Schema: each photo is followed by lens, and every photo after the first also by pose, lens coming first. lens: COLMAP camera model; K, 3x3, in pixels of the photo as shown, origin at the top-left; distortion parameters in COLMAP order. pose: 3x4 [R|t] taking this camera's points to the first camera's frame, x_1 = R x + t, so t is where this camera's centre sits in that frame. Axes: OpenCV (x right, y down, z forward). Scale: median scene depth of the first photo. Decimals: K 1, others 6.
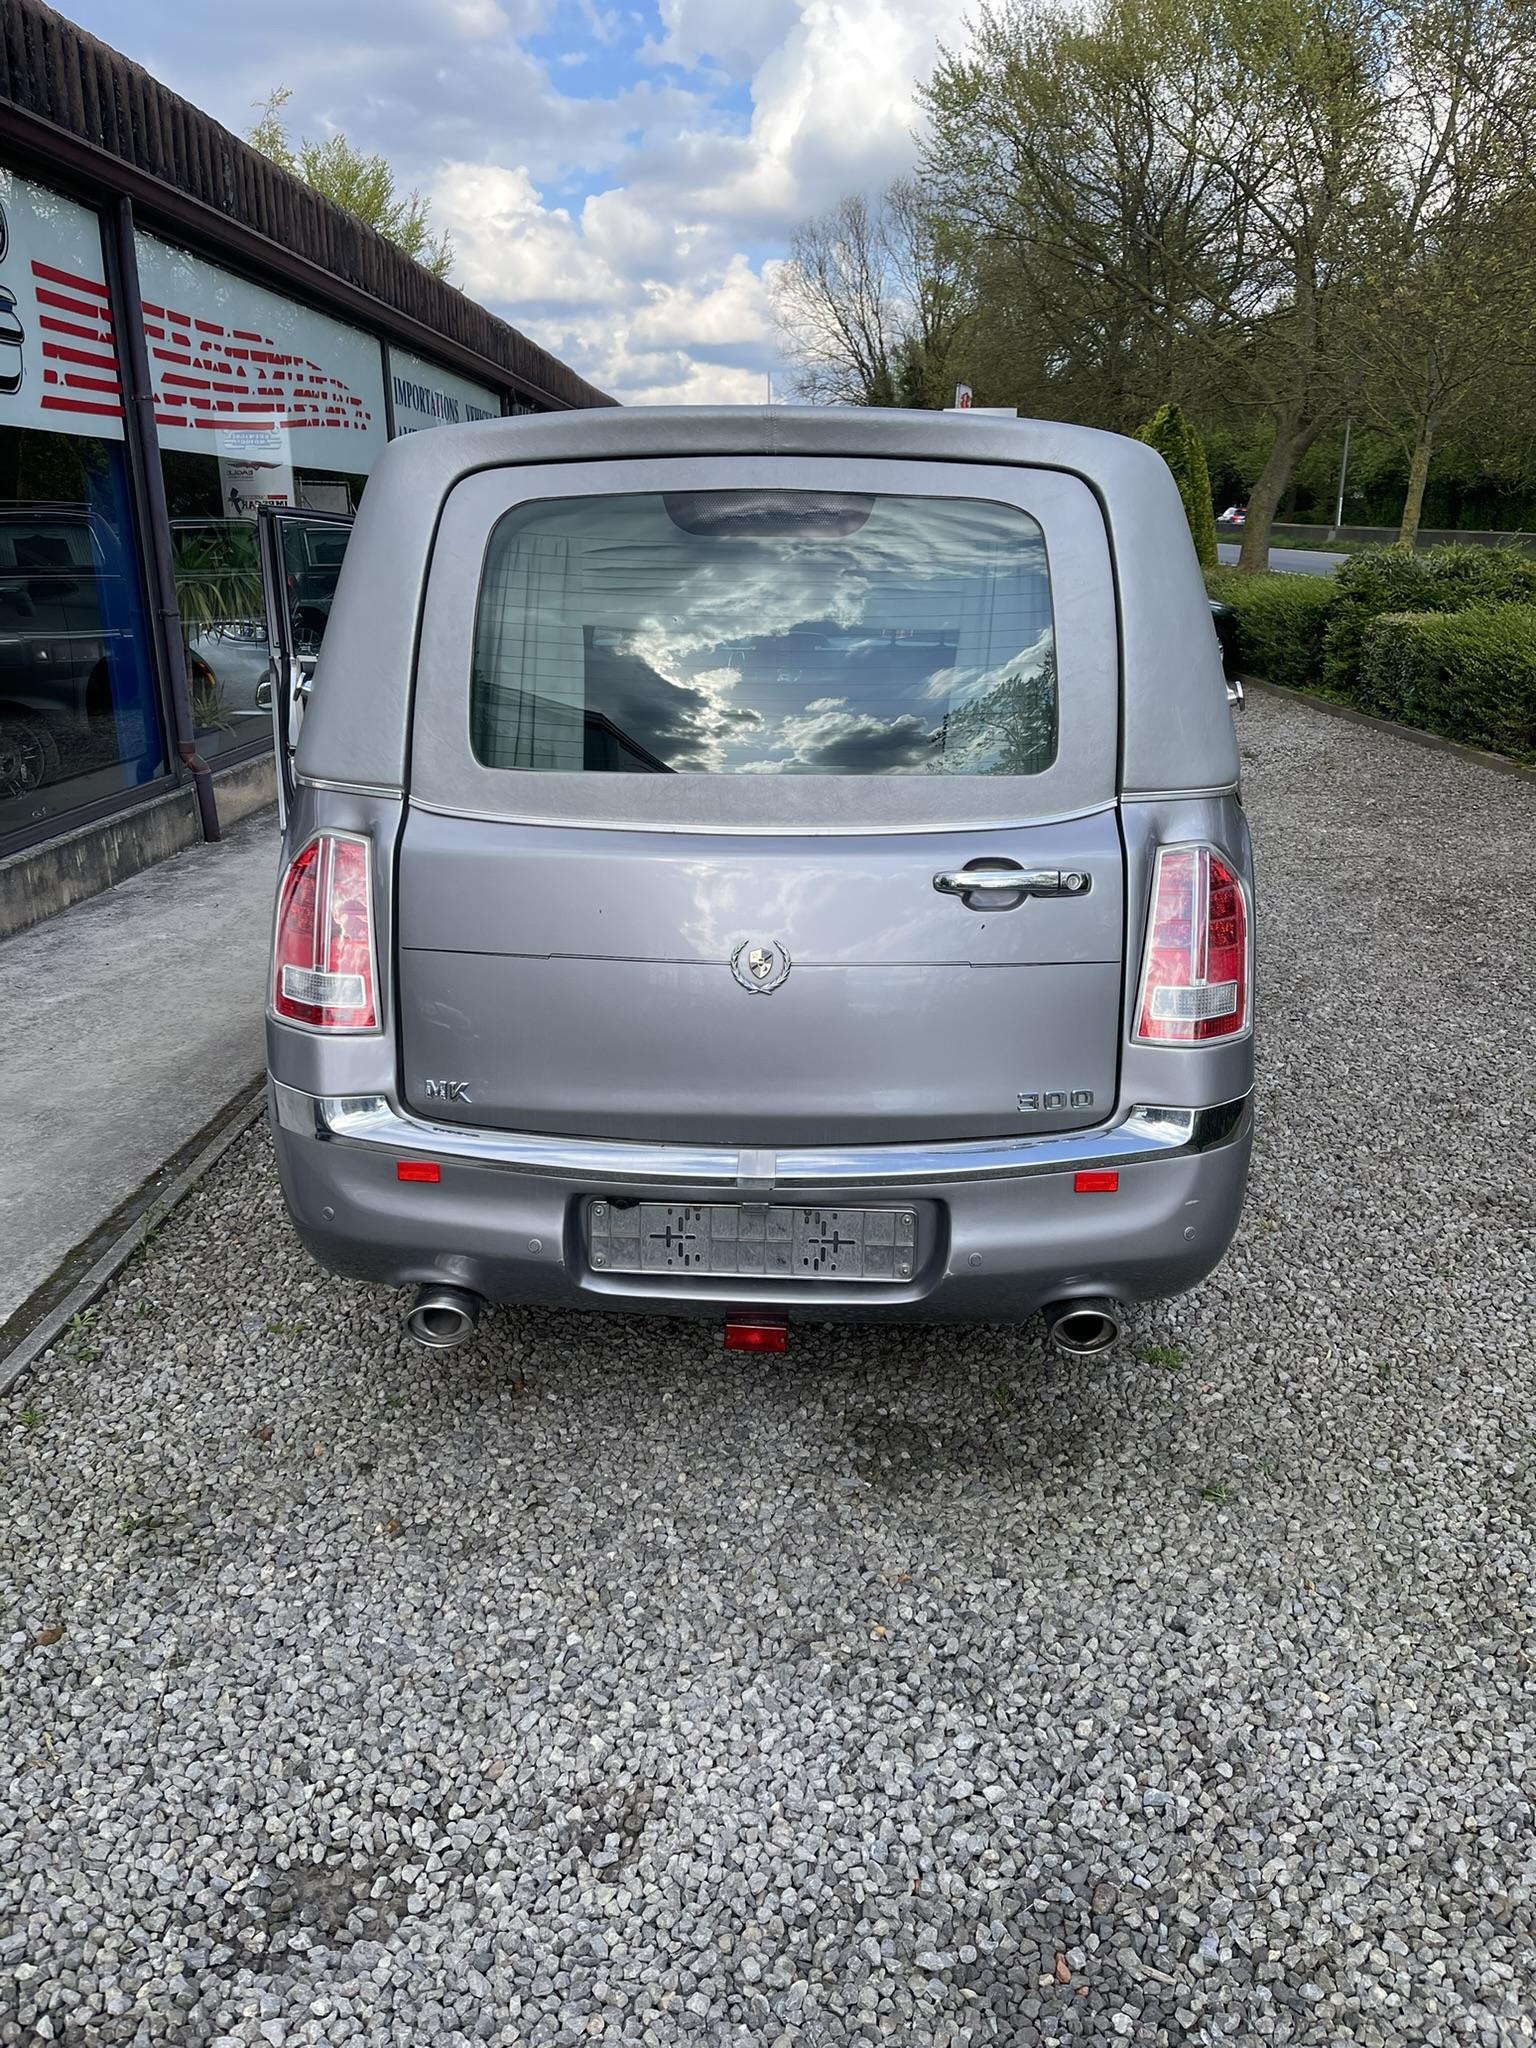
lens RADIAL K [[1600.7, 0, 768.0], [0, 1600.7, 1024.0], [0, 0, 1]] dist [0.066763, -0.123969]
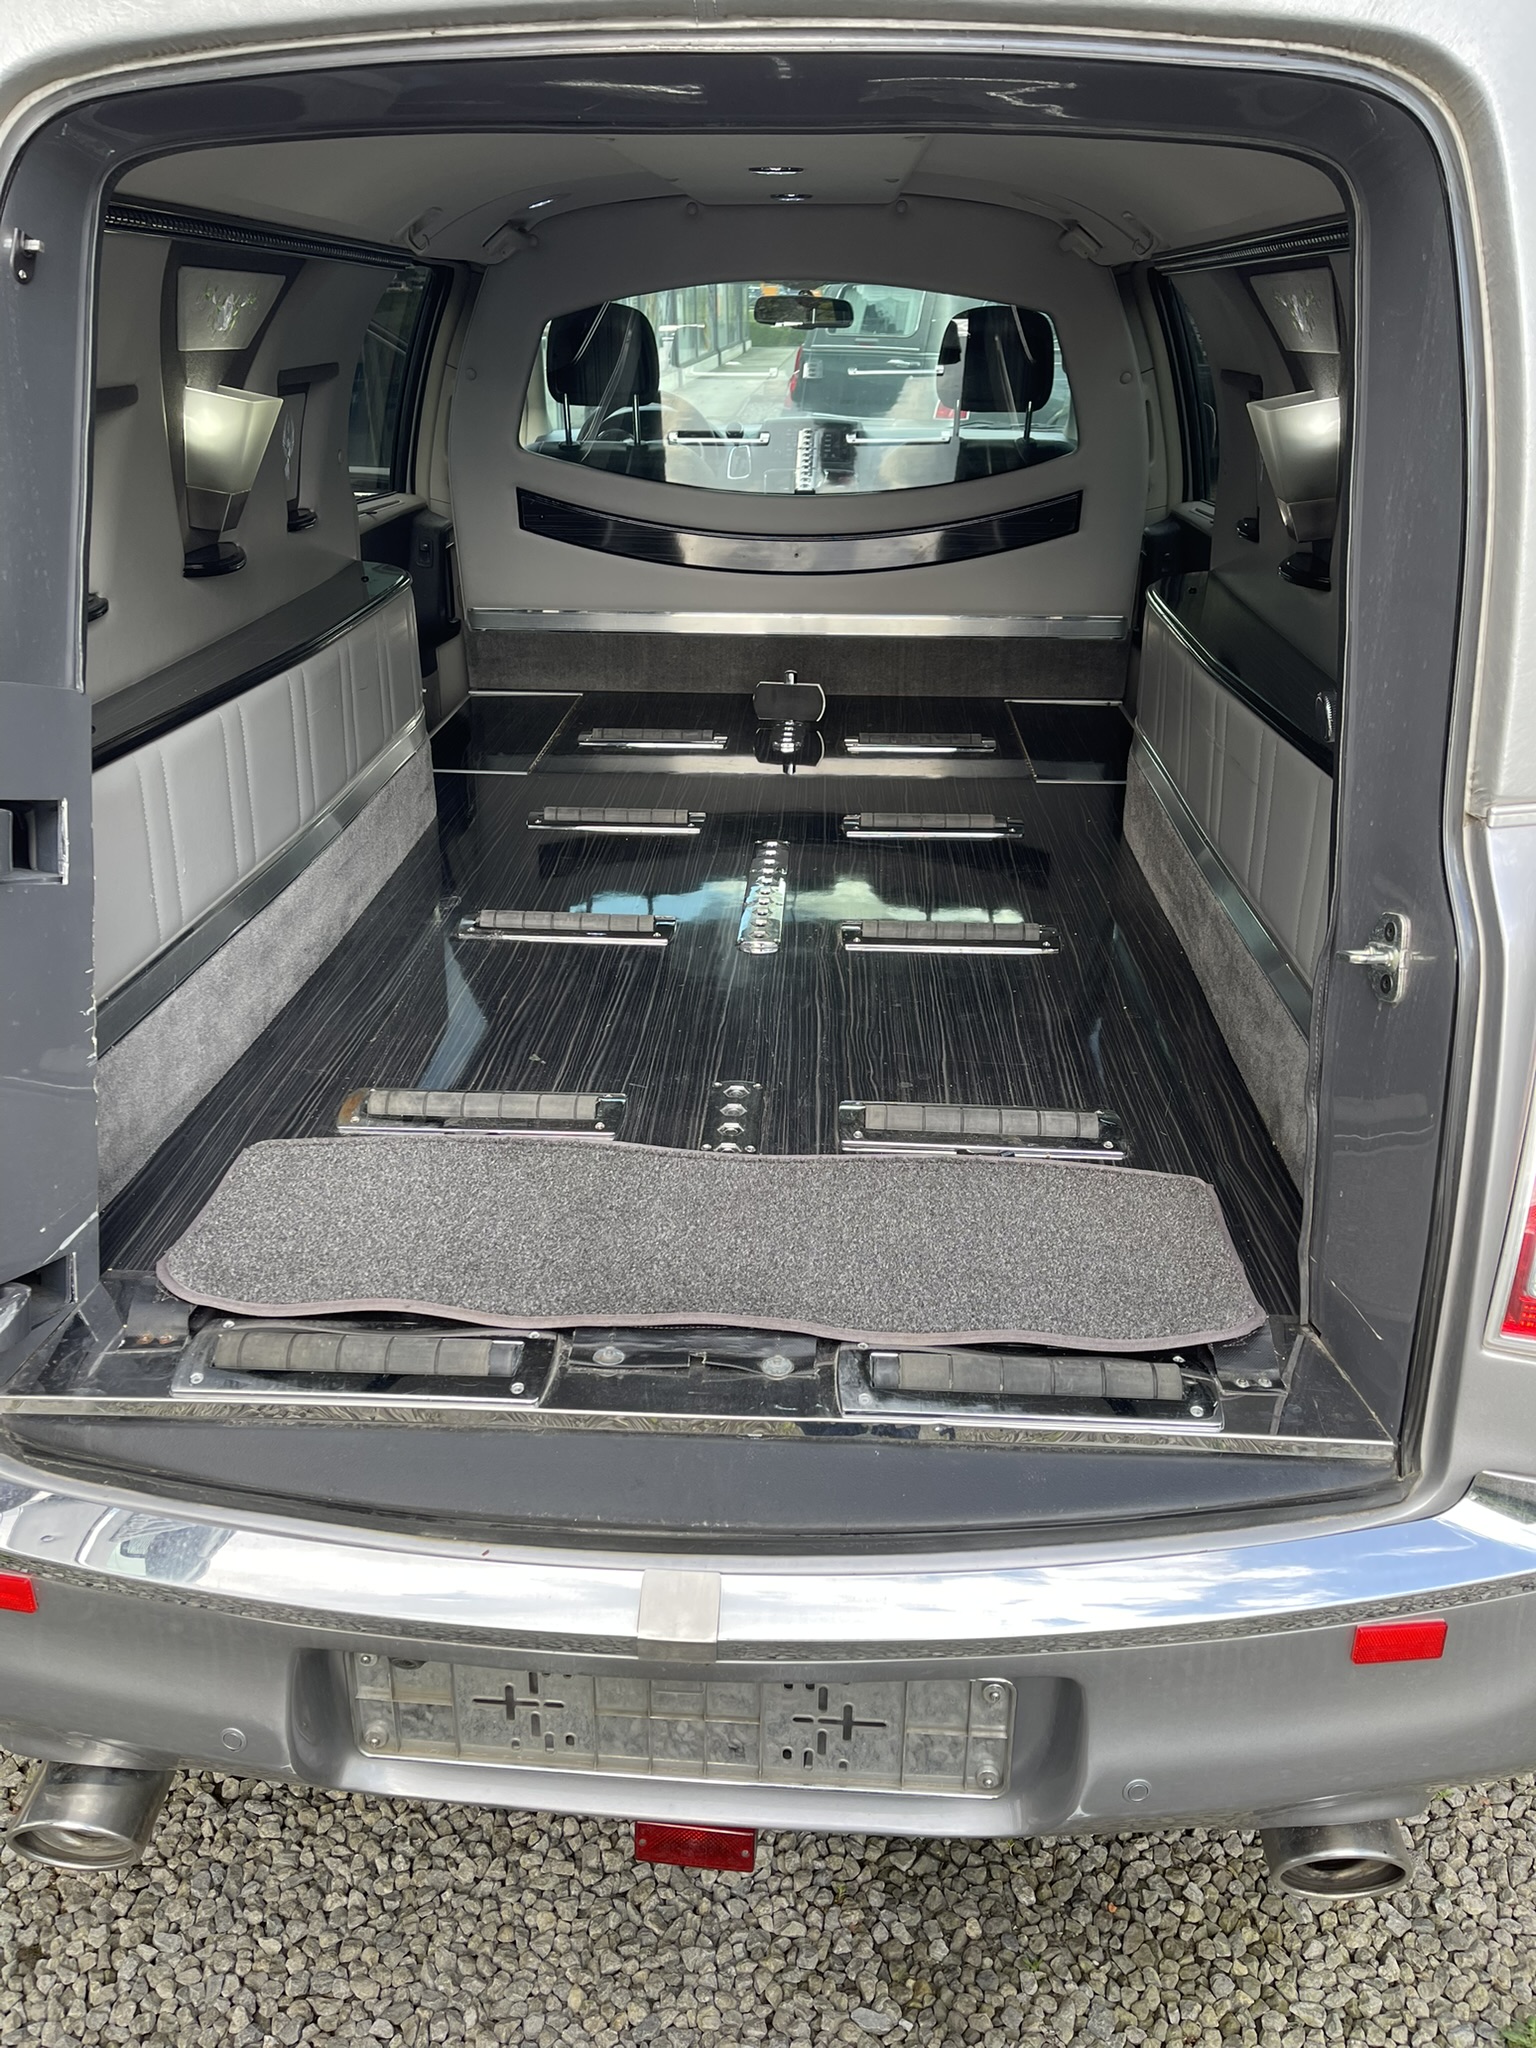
lens RADIAL K [[1600.7, 0, 768.0], [0, 1600.7, 1024.0], [0, 0, 1]] dist [0.066763, -0.123969]
pose [[0.999724, 0.002050, -0.023397, 0.026294], [0.000863, 0.992308, 0.123793, -0.124878], [0.023471, -0.123779, 0.992032, 0.484646]]
